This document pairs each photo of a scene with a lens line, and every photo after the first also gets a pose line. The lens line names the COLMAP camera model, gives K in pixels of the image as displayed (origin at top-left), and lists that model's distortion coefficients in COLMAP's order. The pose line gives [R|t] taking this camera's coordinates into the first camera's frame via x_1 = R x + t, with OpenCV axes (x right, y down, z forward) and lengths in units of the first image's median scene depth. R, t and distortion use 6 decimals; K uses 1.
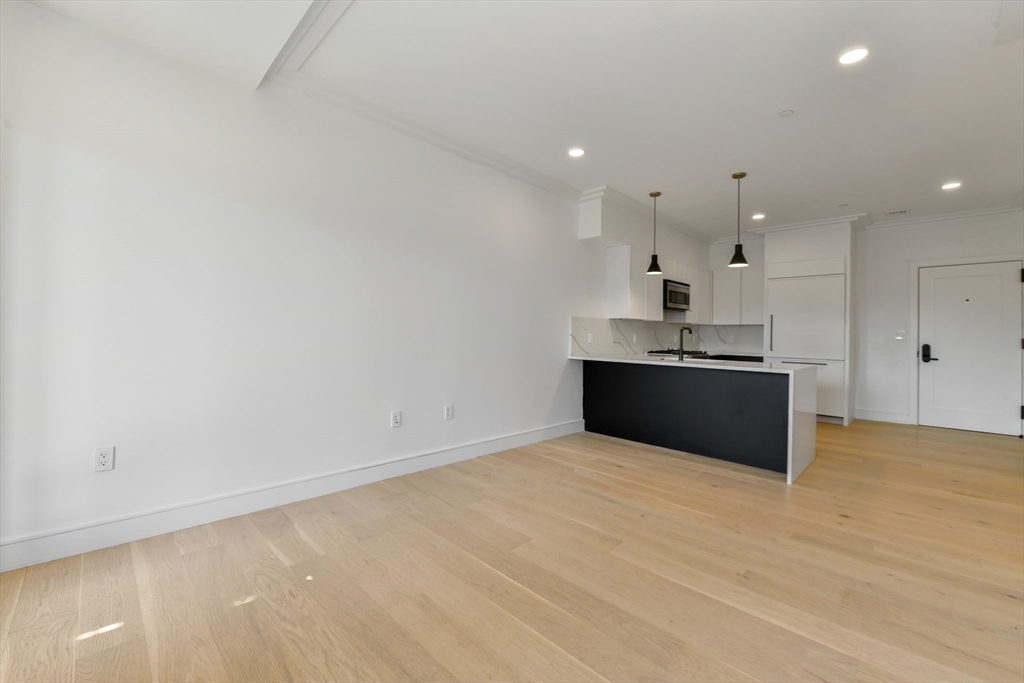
lens RADIAL K [[424.3, 0, 515.4], [0, 424.3, 332.2], [0, 0, 1]] dist [0.015548, 0.000463]
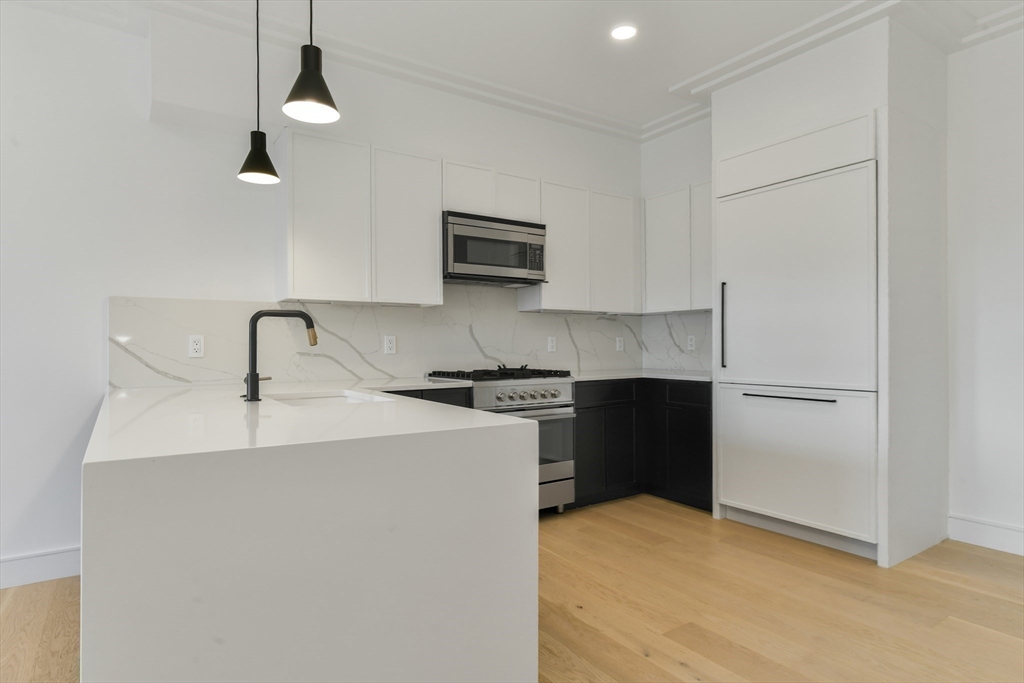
lens RADIAL K [[548.0, 0, 510.6], [0, 548.0, 350.2], [0, 0, 1]] dist [-0.016353, -0.000198]
pose [[0.972916, -0.016678, -0.230557, 0.568164], [0.019423, 0.999765, 0.009638, 0.018020], [0.230342, -0.013855, 0.973011, 0.468463]]
